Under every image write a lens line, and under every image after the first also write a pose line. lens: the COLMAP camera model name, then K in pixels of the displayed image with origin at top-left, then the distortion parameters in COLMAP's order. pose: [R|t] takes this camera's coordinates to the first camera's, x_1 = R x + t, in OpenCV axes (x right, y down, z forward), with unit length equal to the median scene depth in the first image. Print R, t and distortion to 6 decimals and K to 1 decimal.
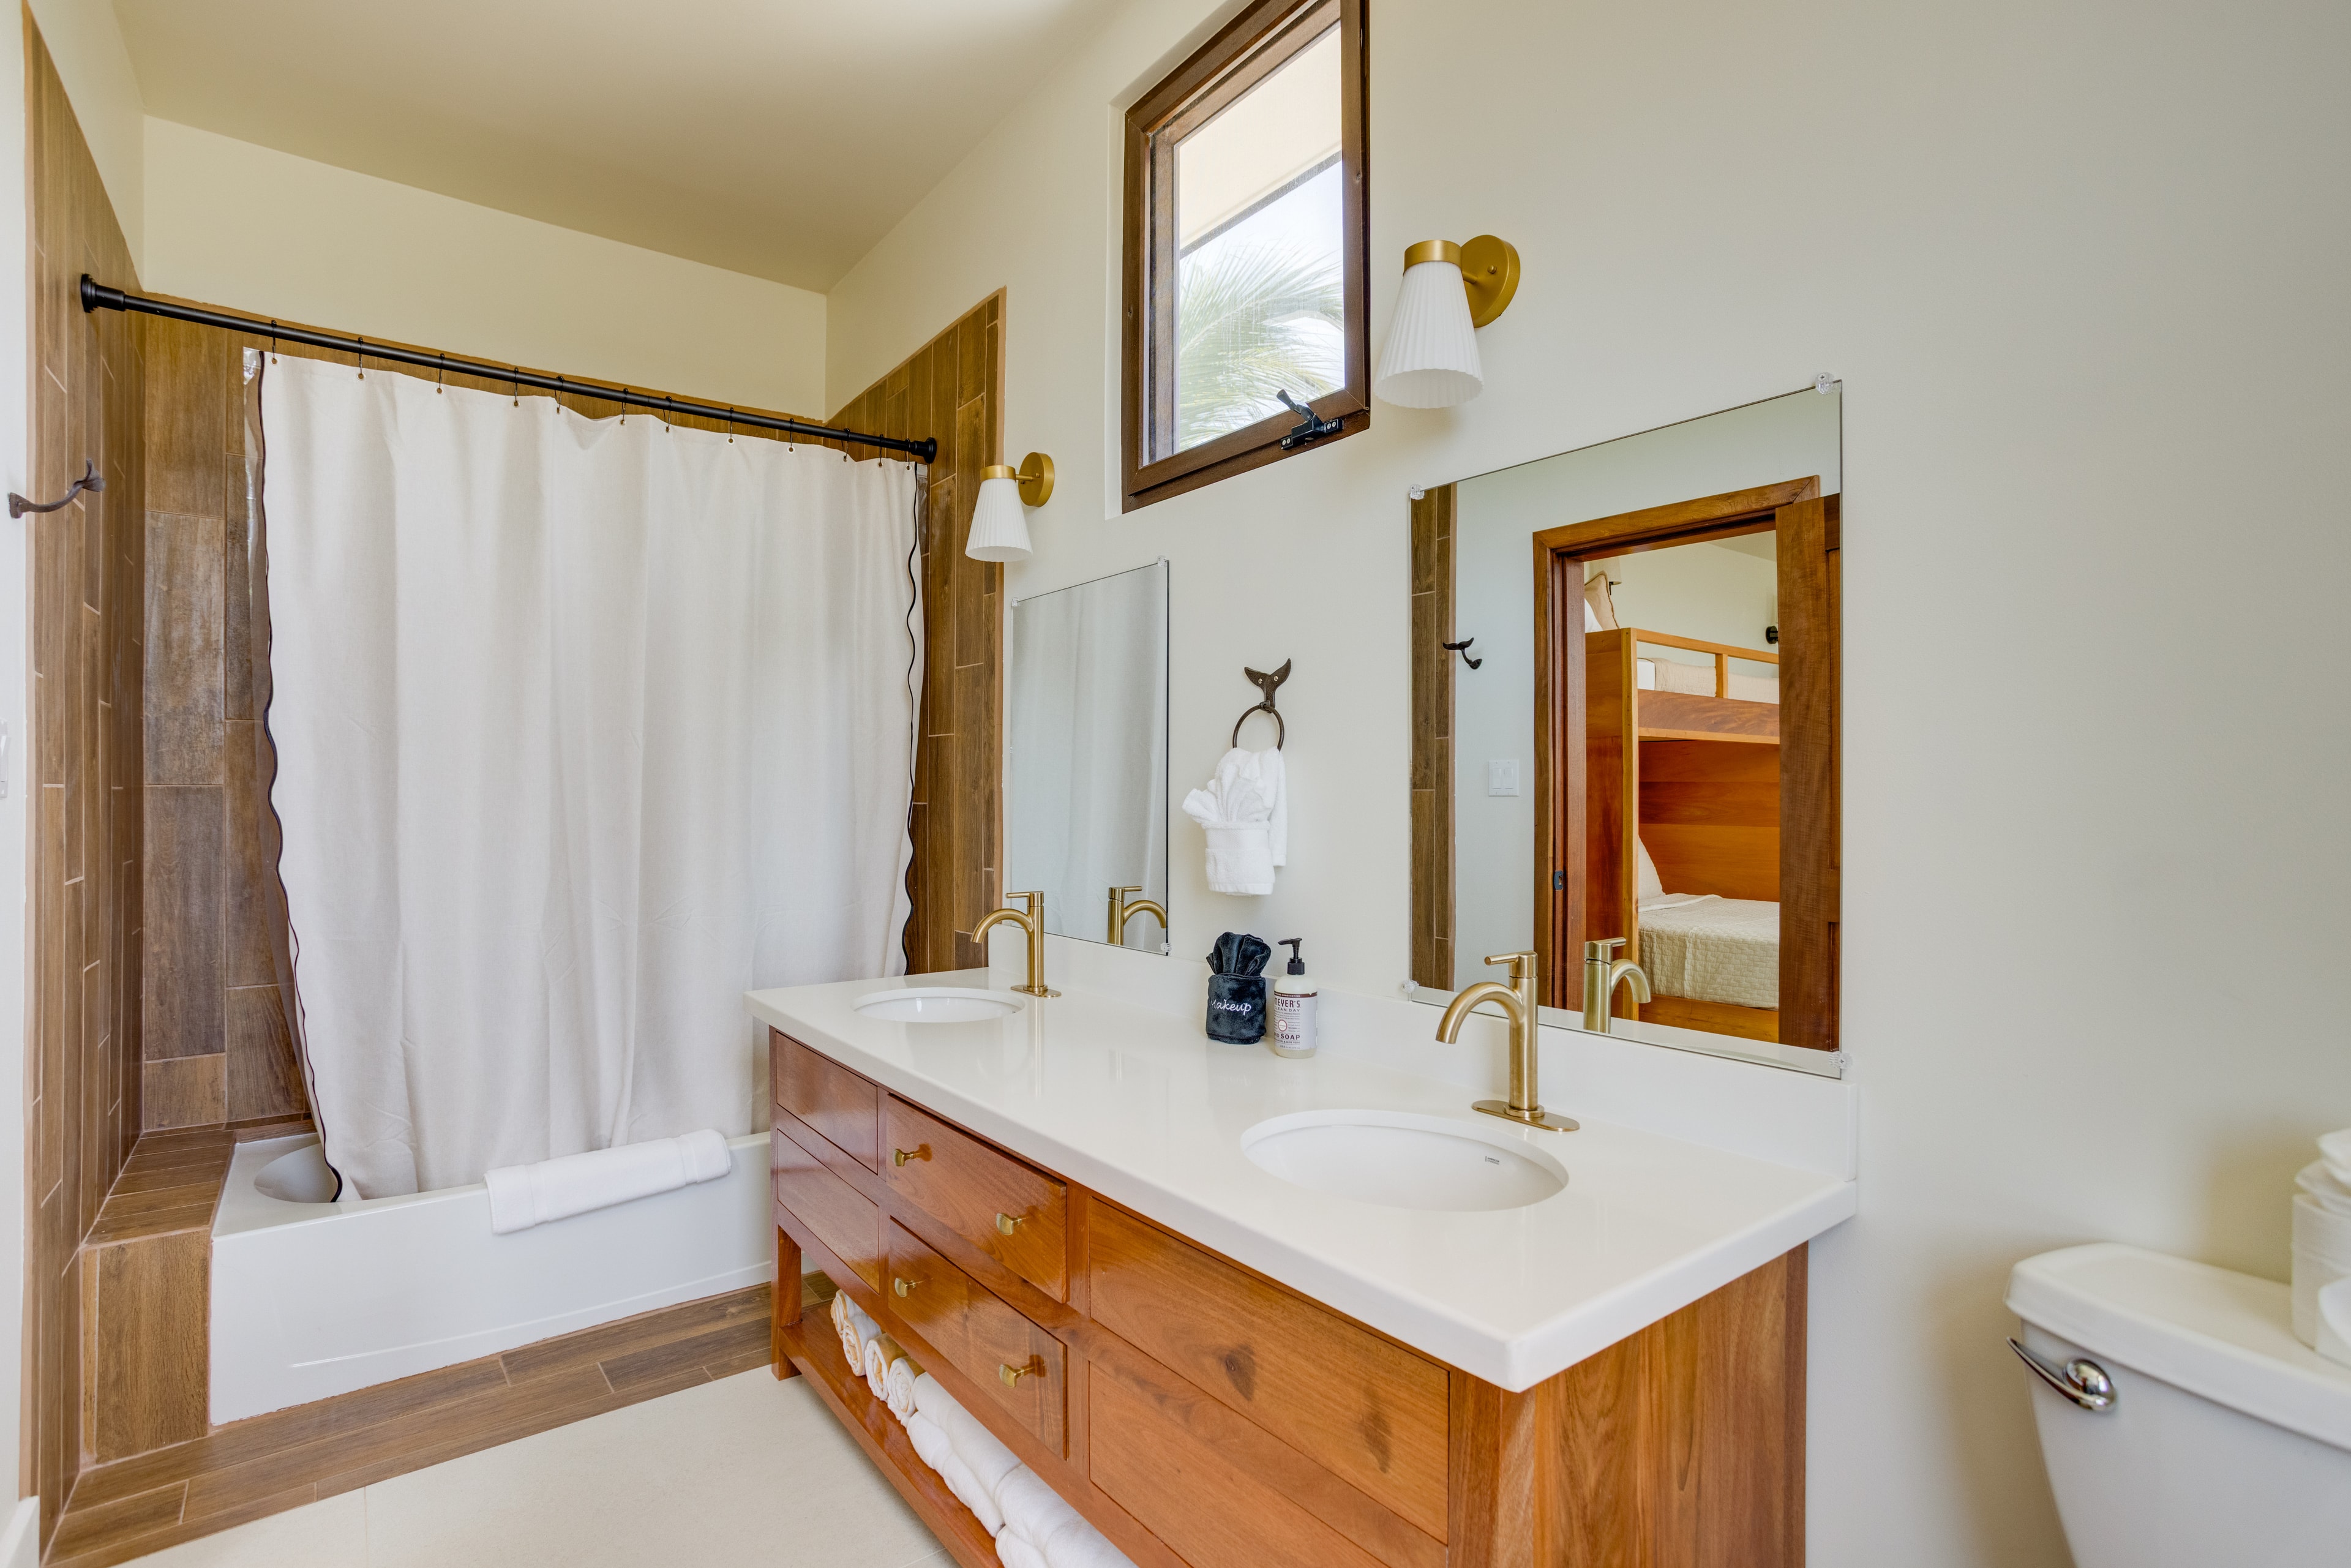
lens RADIAL K [[1140.7, 0, 1175.5], [0, 1140.7, 784.0], [0, 0, 1]] dist [-0.041998, 0.031136]
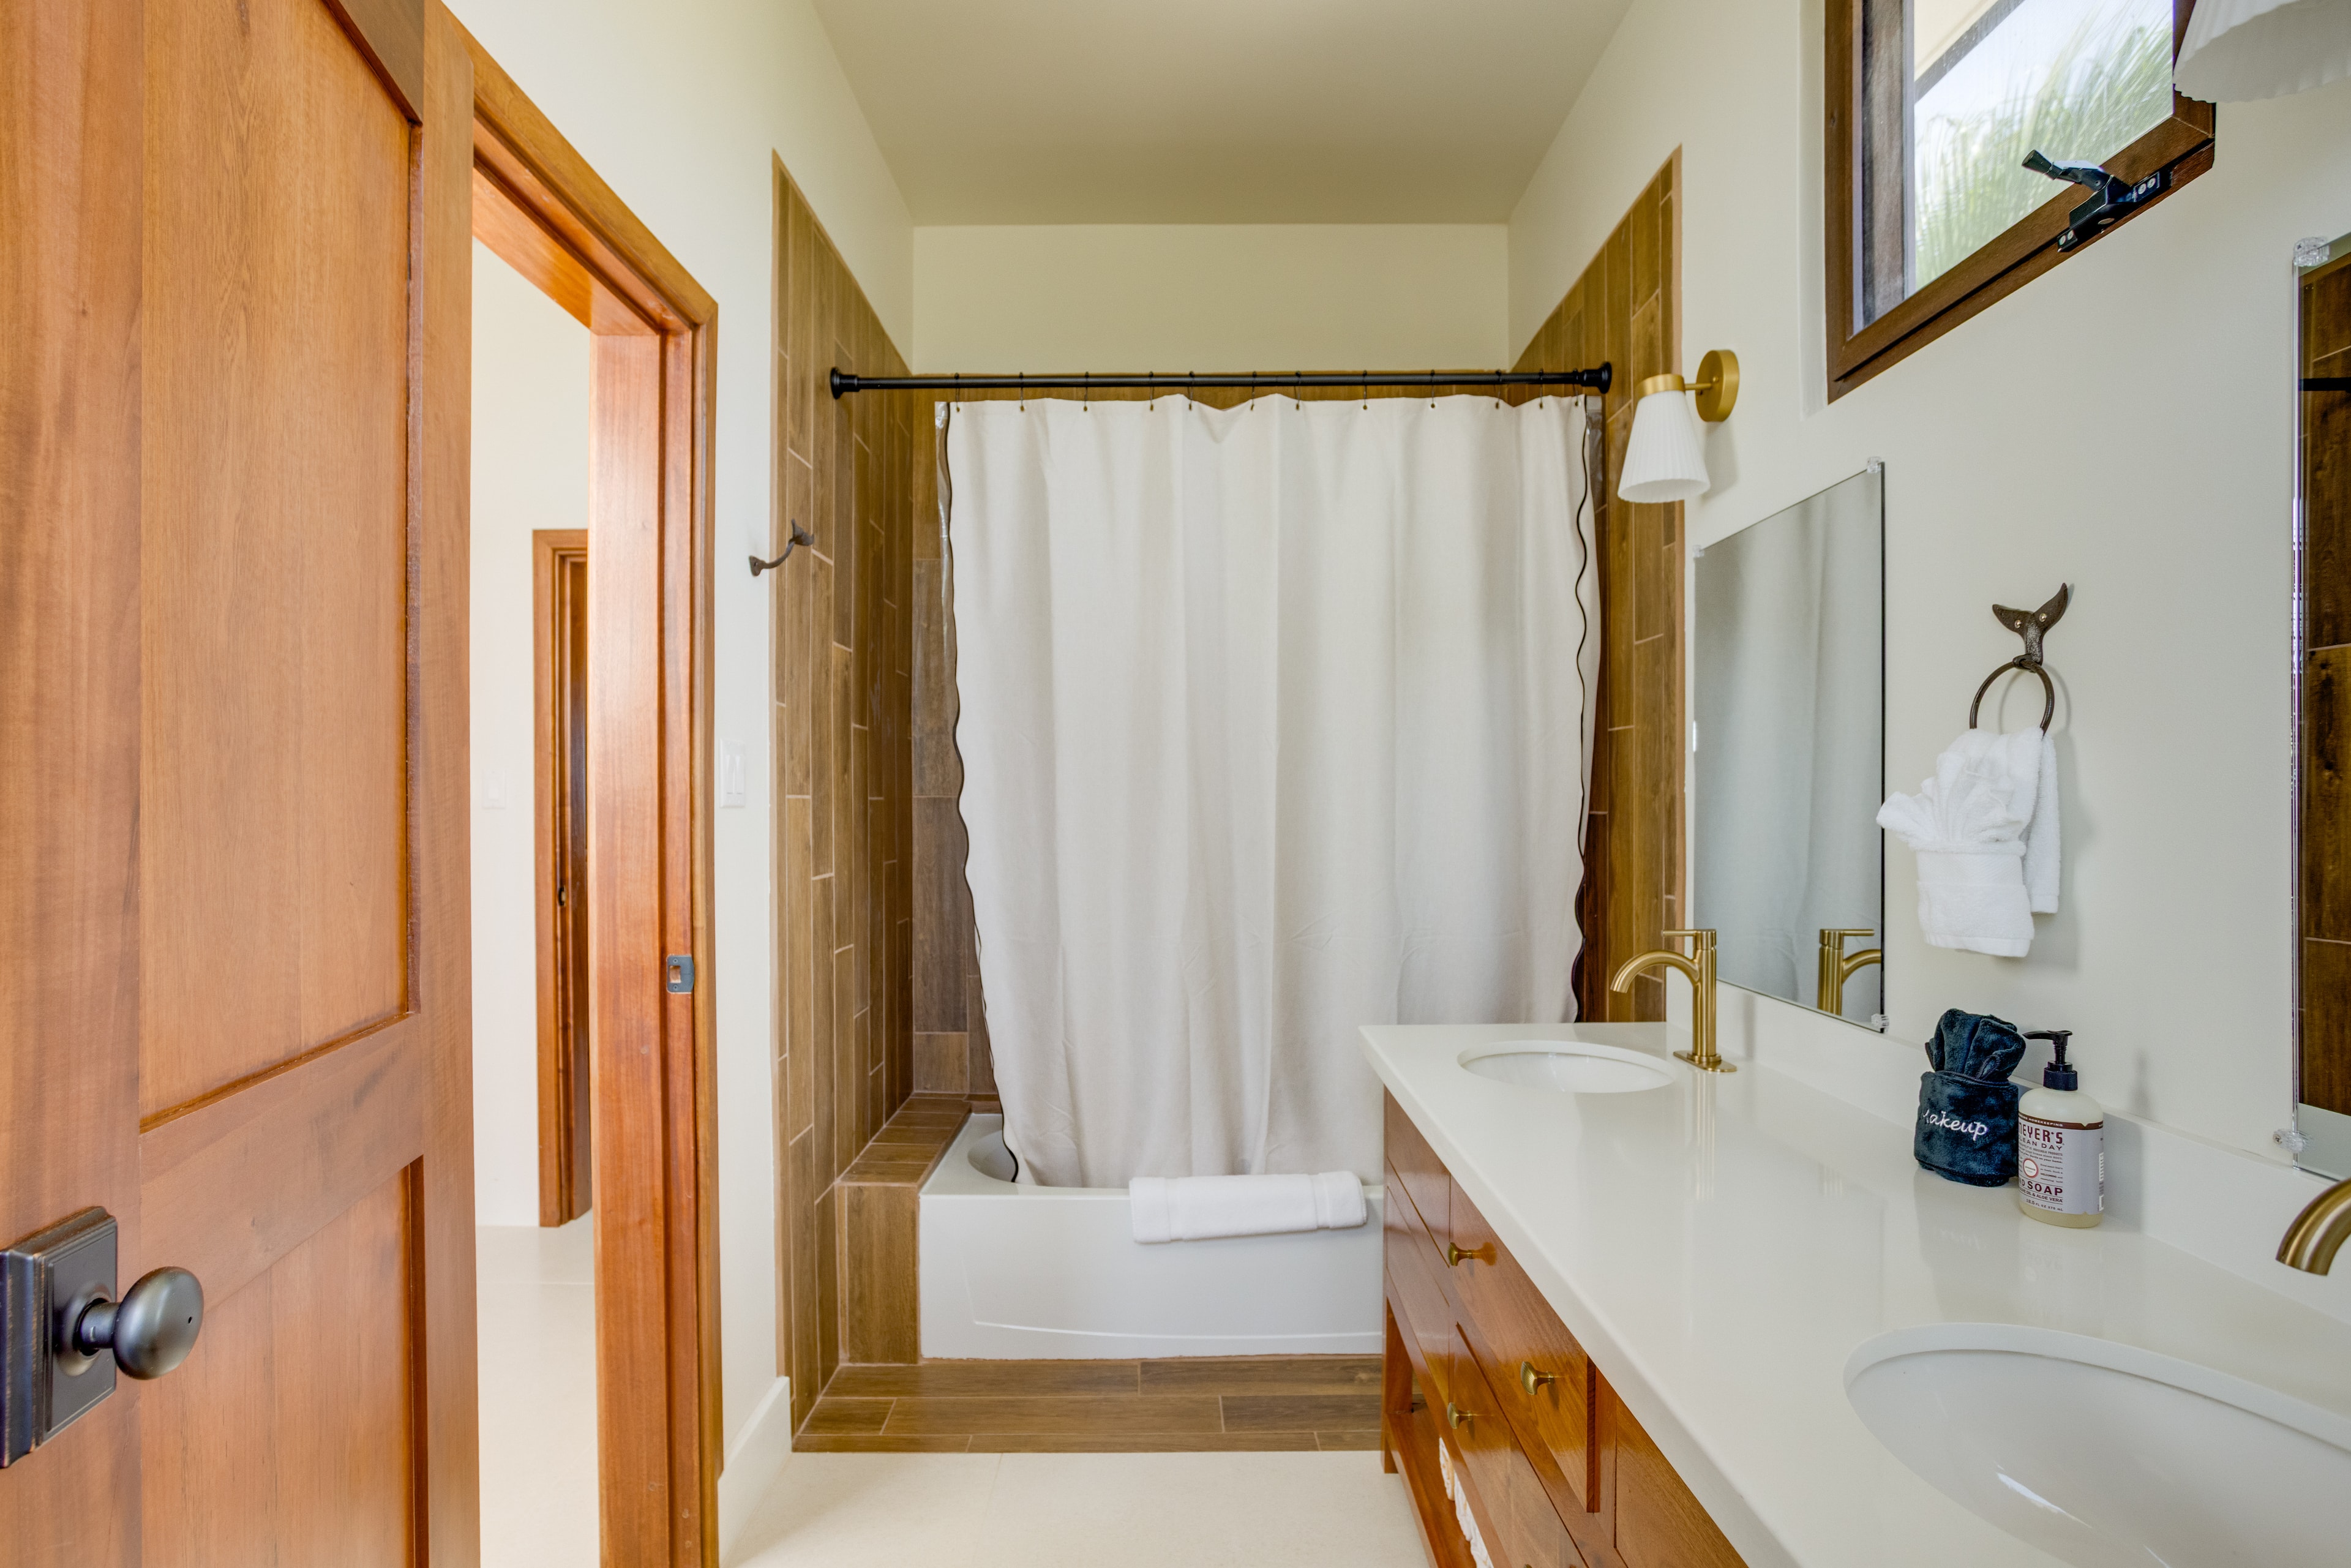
lens RADIAL K [[1264.2, 0, 1175.8], [0, 1264.2, 803.5], [0, 0, 1]] dist [-0.061336, 0.046771]
pose [[0.800991, -0.002251, -0.598672, 0.094994], [0.007912, 0.999945, 0.006827, 0.002264], [0.598624, -0.010205, 0.800965, 0.129800]]
